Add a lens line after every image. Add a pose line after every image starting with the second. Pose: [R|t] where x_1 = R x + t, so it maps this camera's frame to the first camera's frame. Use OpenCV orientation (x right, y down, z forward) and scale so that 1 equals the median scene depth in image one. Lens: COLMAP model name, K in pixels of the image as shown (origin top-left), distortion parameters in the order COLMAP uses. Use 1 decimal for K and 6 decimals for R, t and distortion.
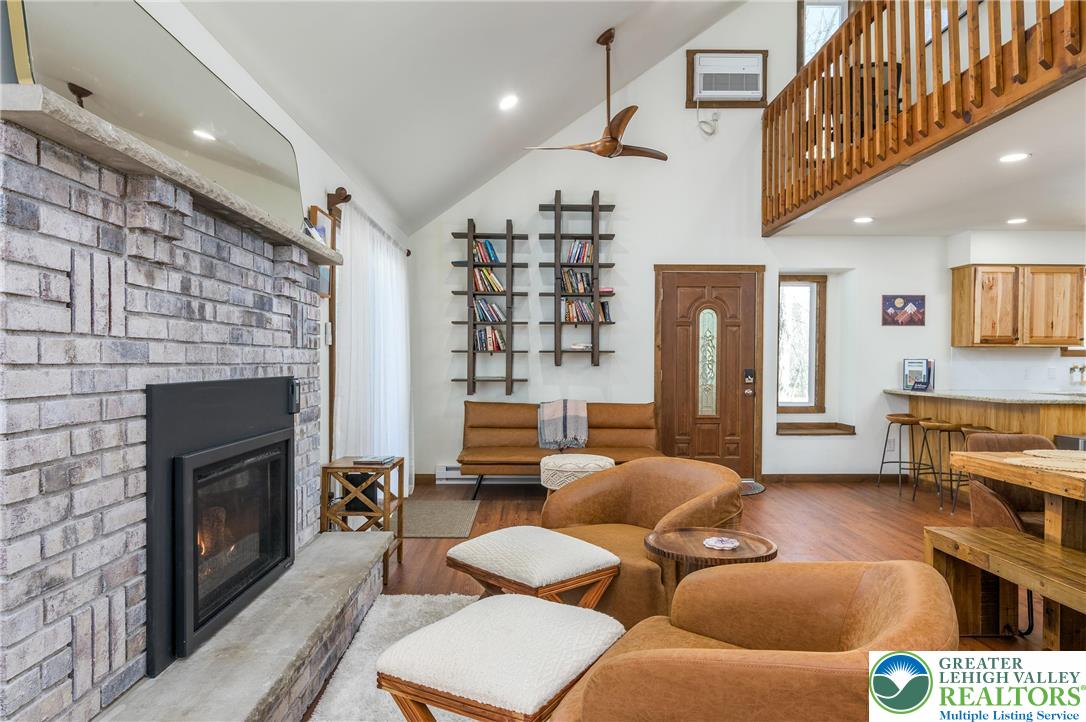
lens RADIAL K [[684.3, 0, 542.5], [0, 684.3, 367.6], [0, 0, 1]] dist [-0.000924, -0.001097]
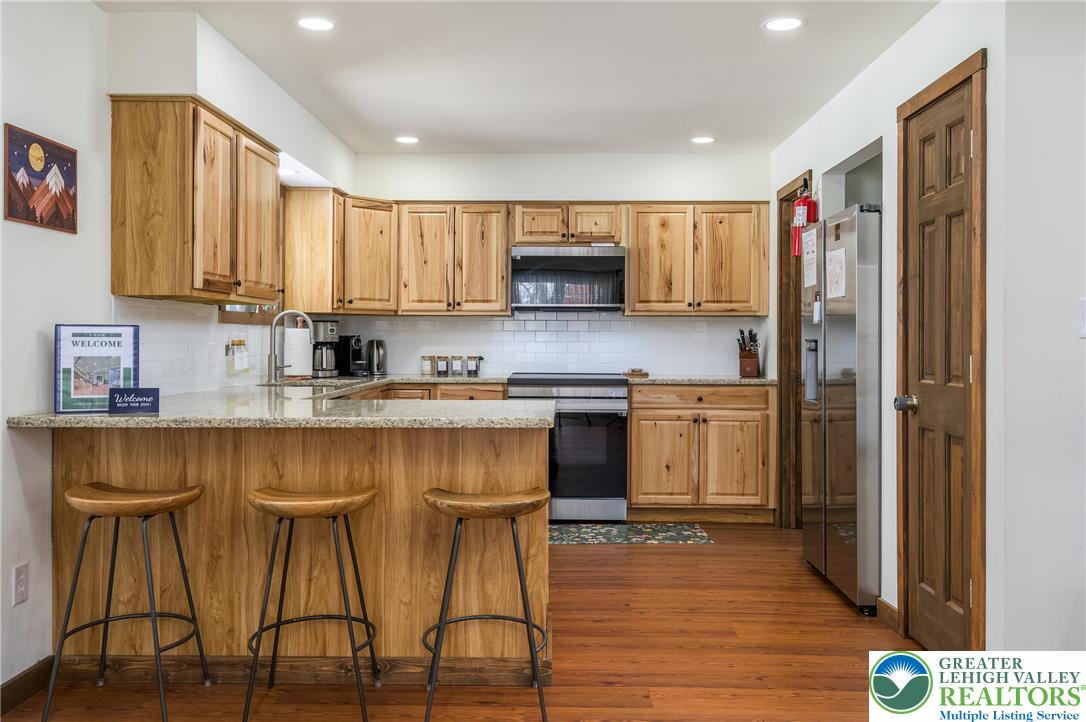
lens RADIAL K [[942.7, 0, 544.0], [0, 942.7, 336.2], [0, 0, 1]] dist [0.046814, -0.000797]
pose [[0.046956, -0.000881, 0.998897, 0.062836], [0.008248, 0.999966, 0.000494, -0.004961], [-0.998863, 0.008216, 0.046962, 0.758650]]
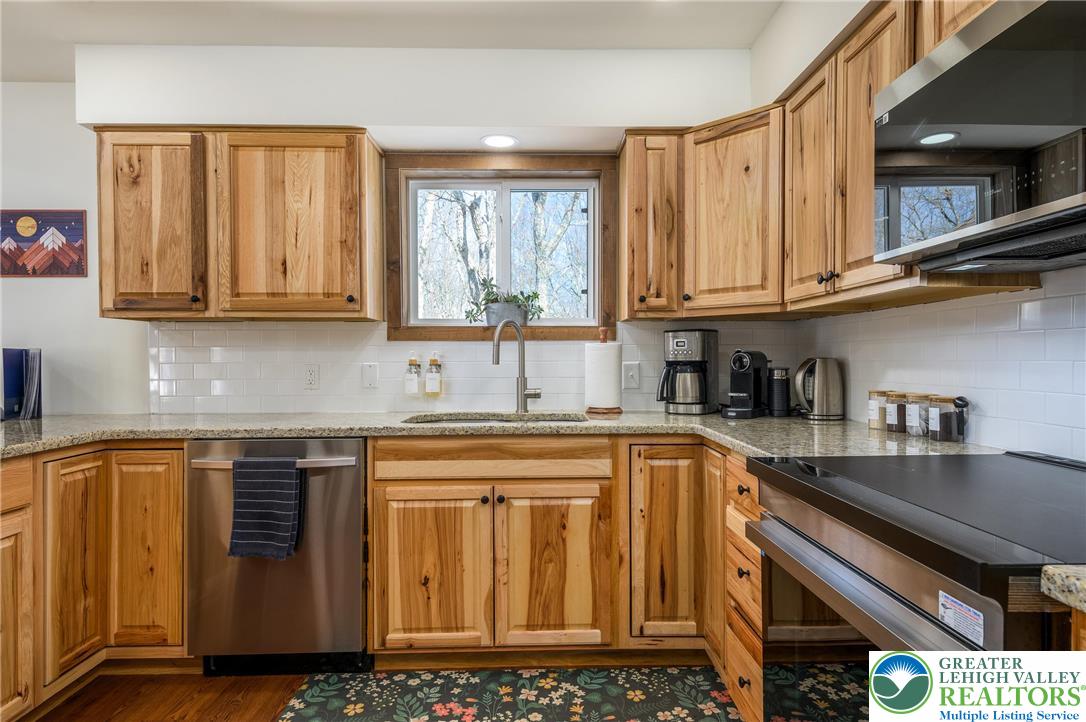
lens RADIAL K [[602.9, 0, 543.0], [0, 602.9, 361.0], [0, 0, 1]] dist [0.003019, 0.000197]
pose [[0.999969, -0.007759, 0.001291, 0.905624], [0.007768, 0.999942, -0.007414, 0.001415], [-0.001233, 0.007424, 0.999972, 0.617720]]
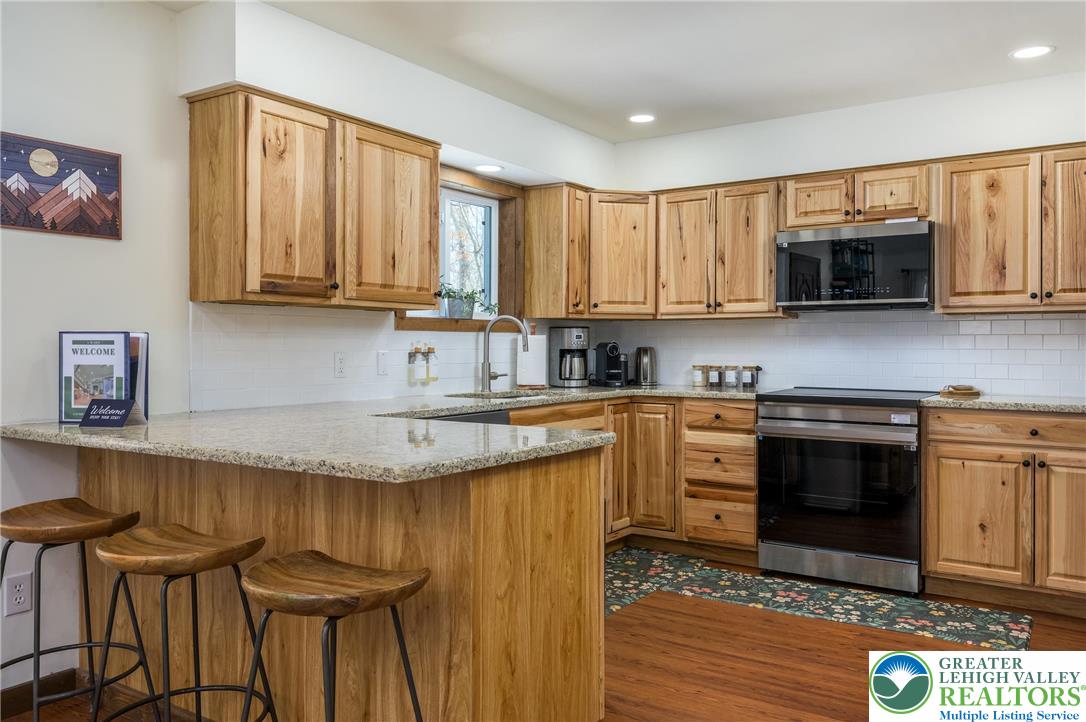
lens RADIAL K [[850.8, 0, 543.4], [0, 850.8, 346.0], [0, 0, 1]] dist [0.032186, -0.009256]
pose [[0.581377, -0.003924, 0.813625, 0.334852], [0.010733, 0.999938, -0.002846, -0.001771], [-0.813563, 0.010387, 0.581384, 0.581927]]
